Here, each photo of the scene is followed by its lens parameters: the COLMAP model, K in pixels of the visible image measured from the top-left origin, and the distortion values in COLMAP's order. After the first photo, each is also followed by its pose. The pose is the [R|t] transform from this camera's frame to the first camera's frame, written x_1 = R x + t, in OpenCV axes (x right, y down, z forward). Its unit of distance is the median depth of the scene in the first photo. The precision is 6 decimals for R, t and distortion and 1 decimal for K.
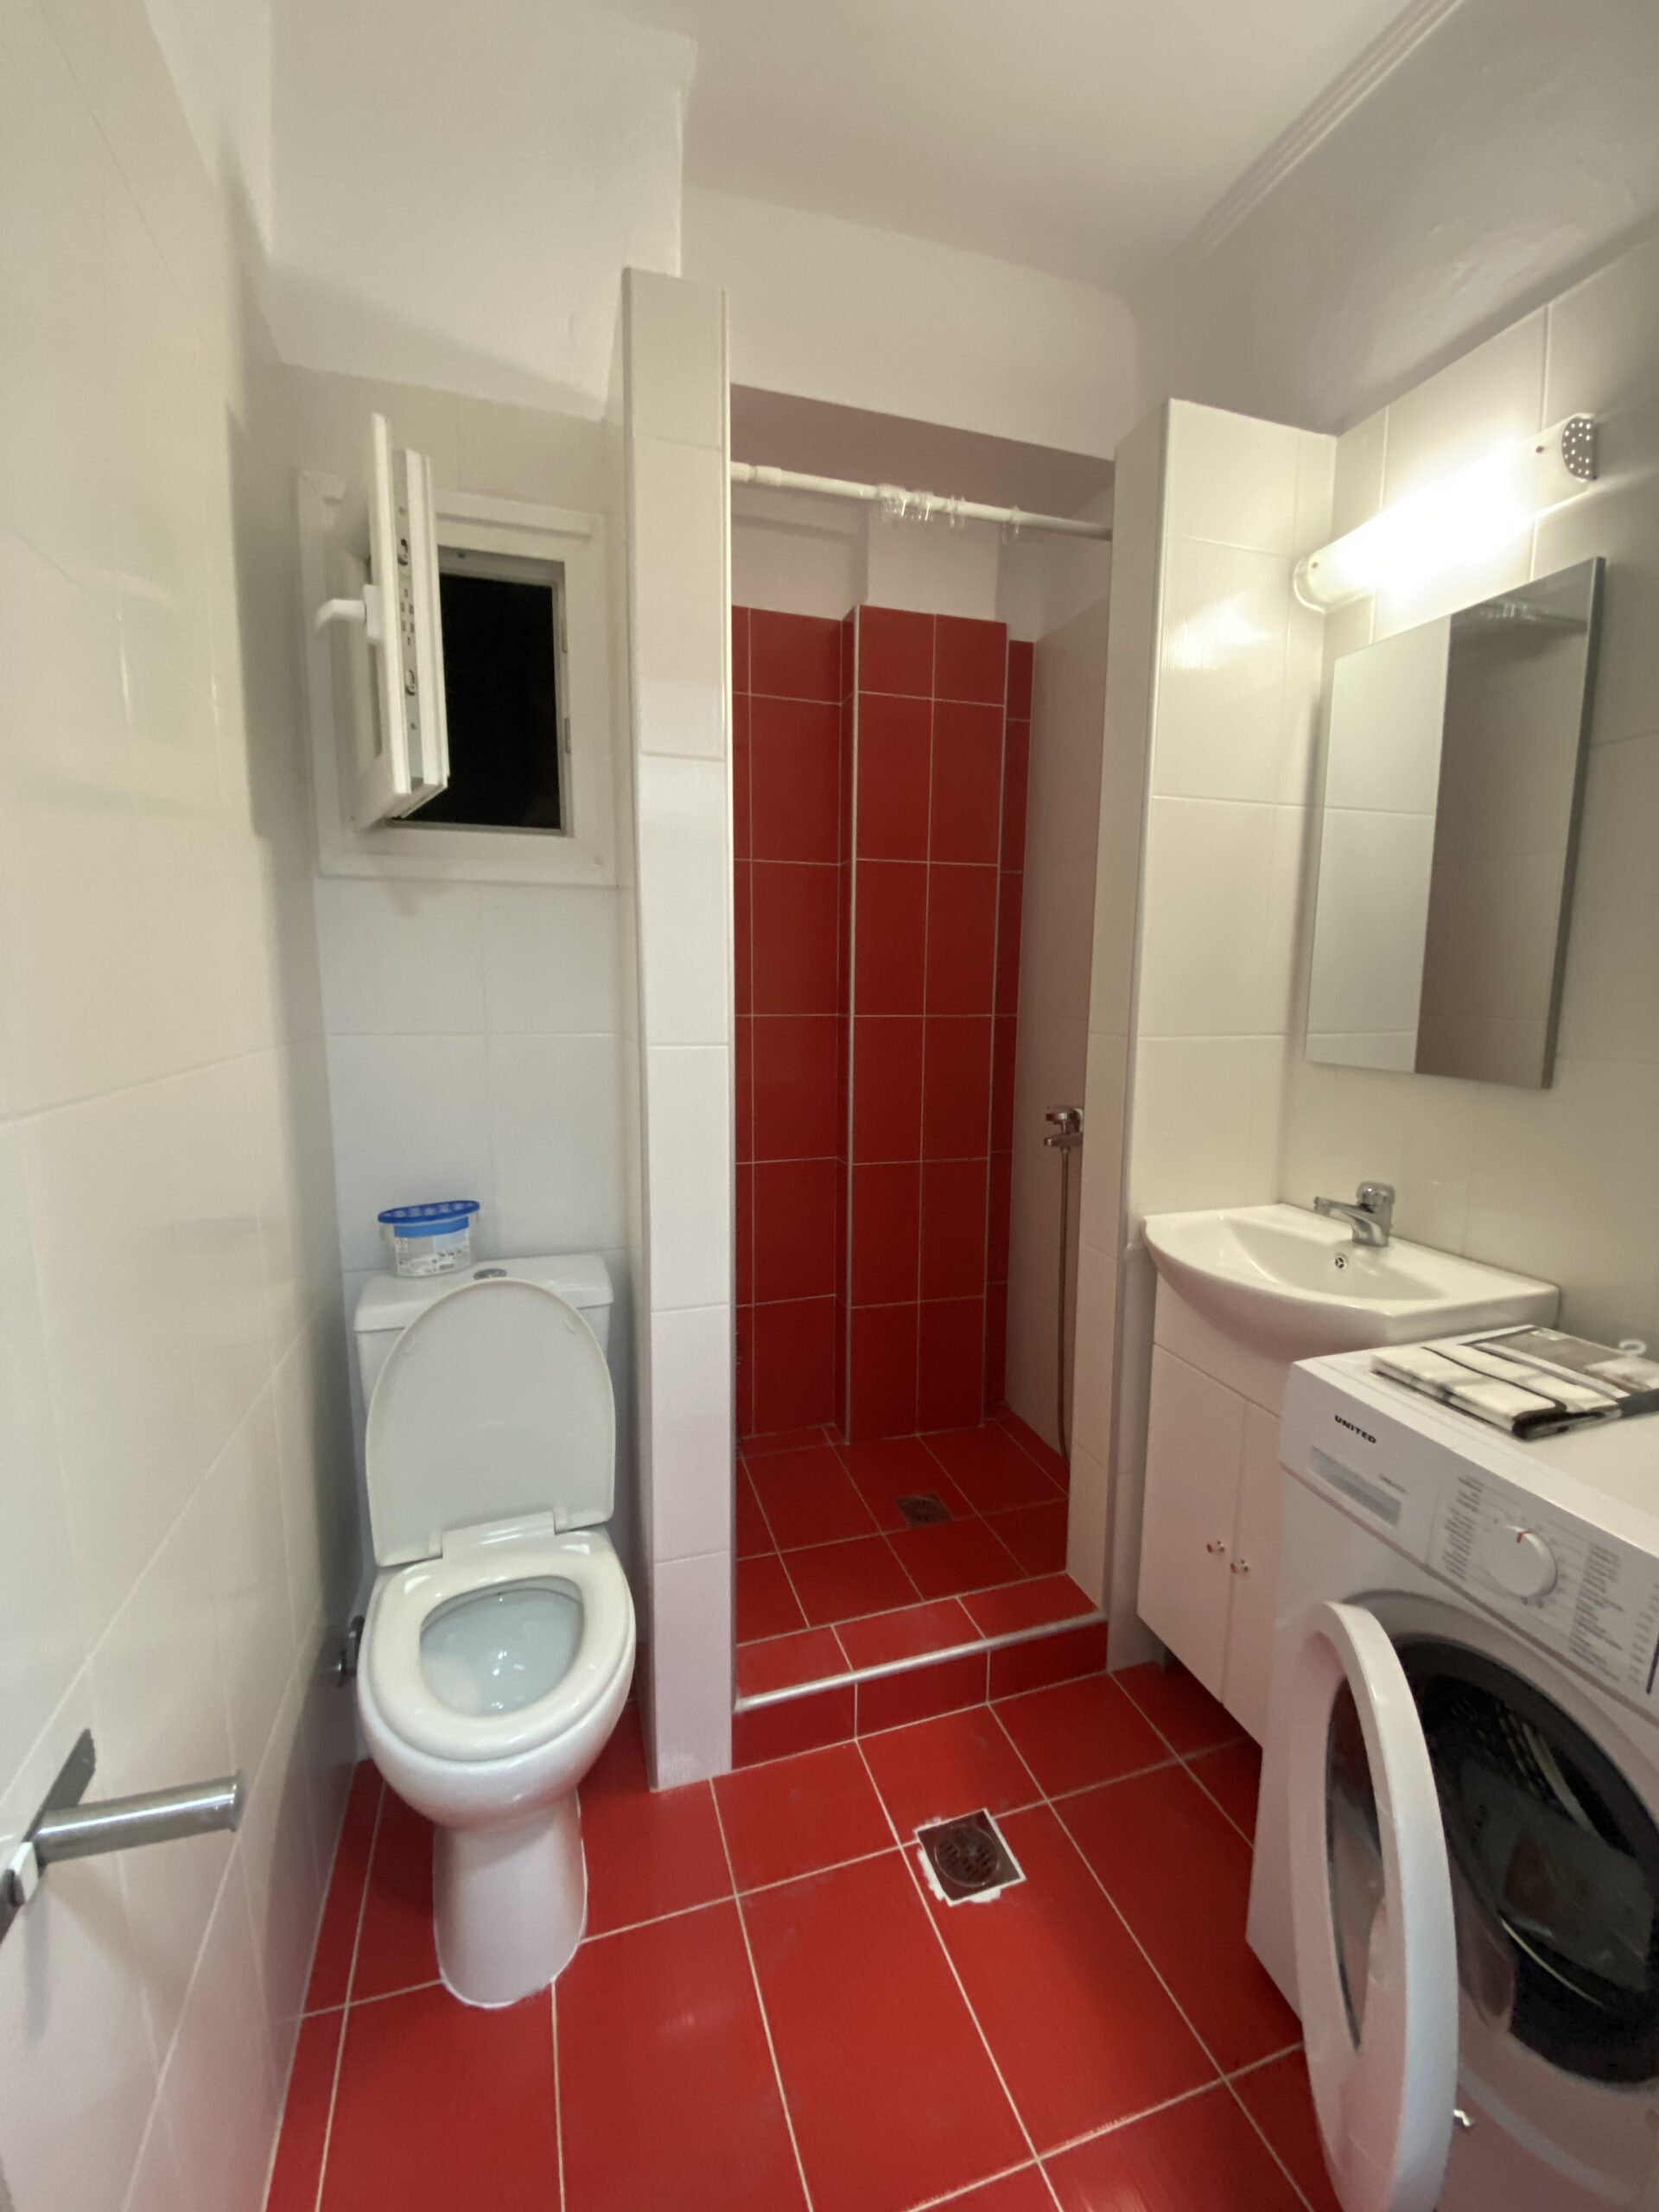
lens RADIAL K [[893.3, 0, 829.2], [0, 893.3, 1094.6], [0, 0, 1]] dist [0.031404, -0.026558]
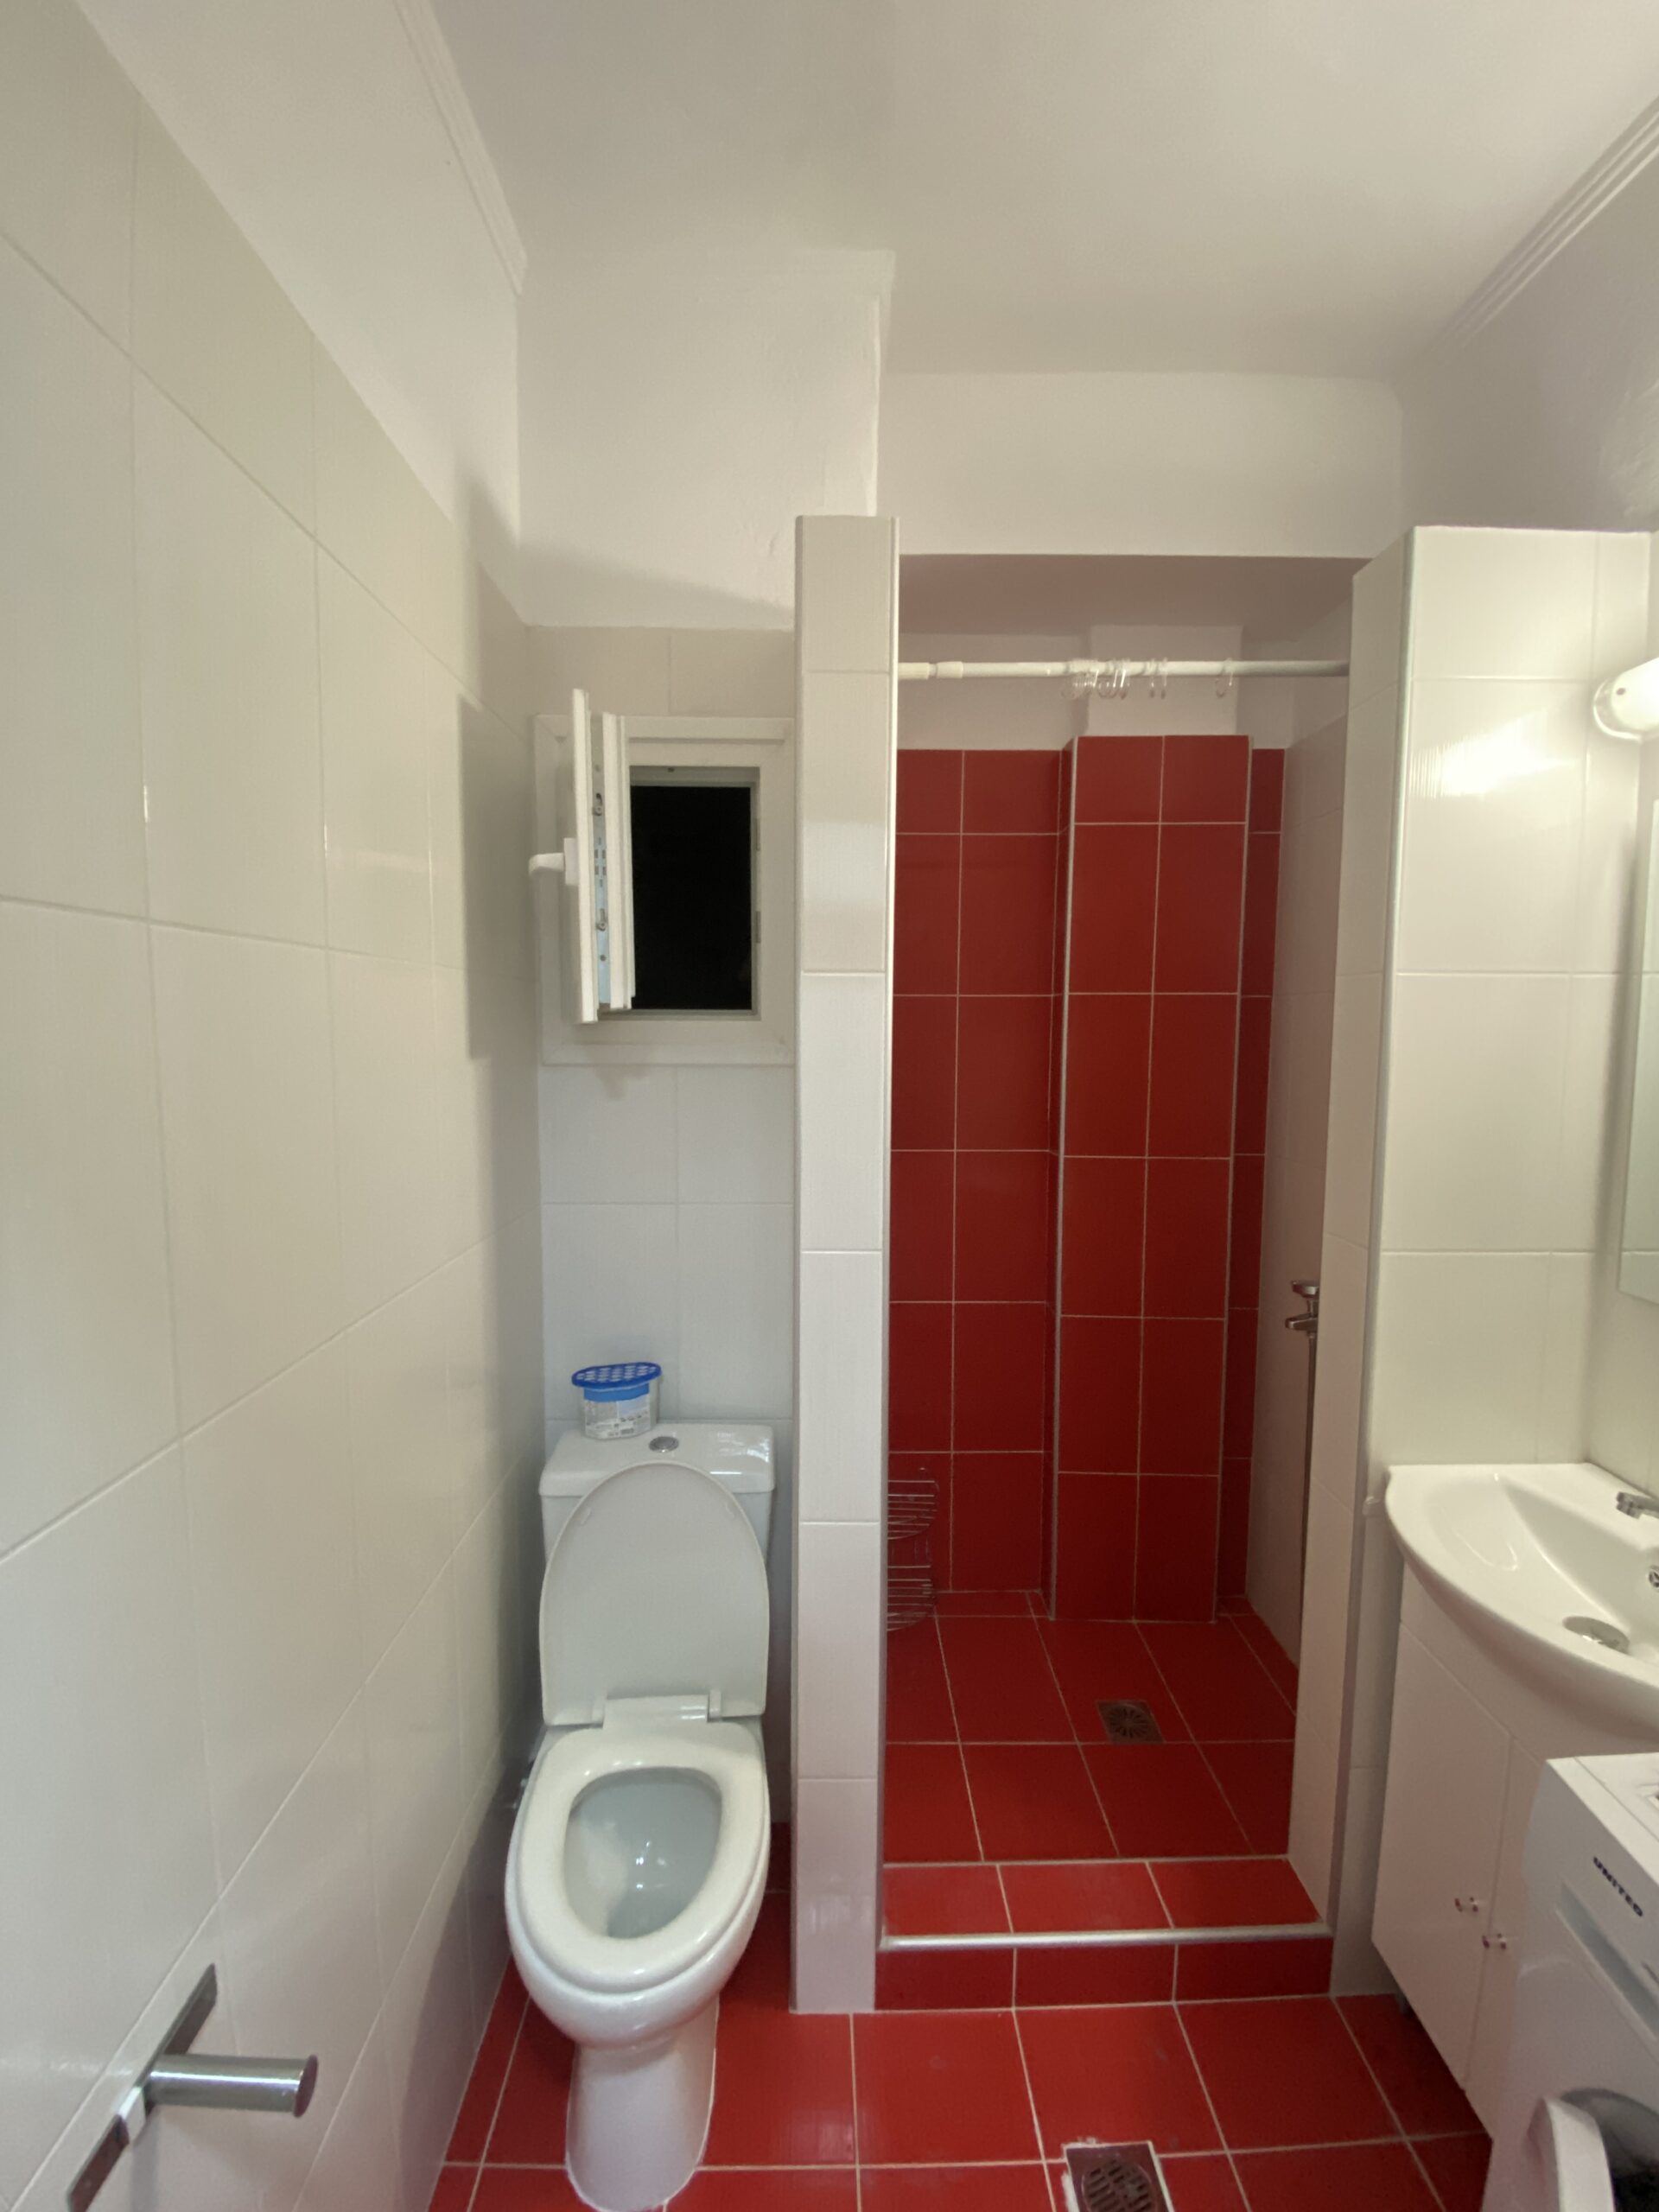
lens RADIAL K [[897.5, 0, 824.9], [0, 897.5, 1097.6], [0, 0, 1]] dist [0.009860, -0.014585]
pose [[0.956292, 0.020984, -0.291660, 0.096490], [-0.035830, 0.998315, -0.045654, -0.161729], [0.290211, 0.054109, 0.955432, 0.040166]]
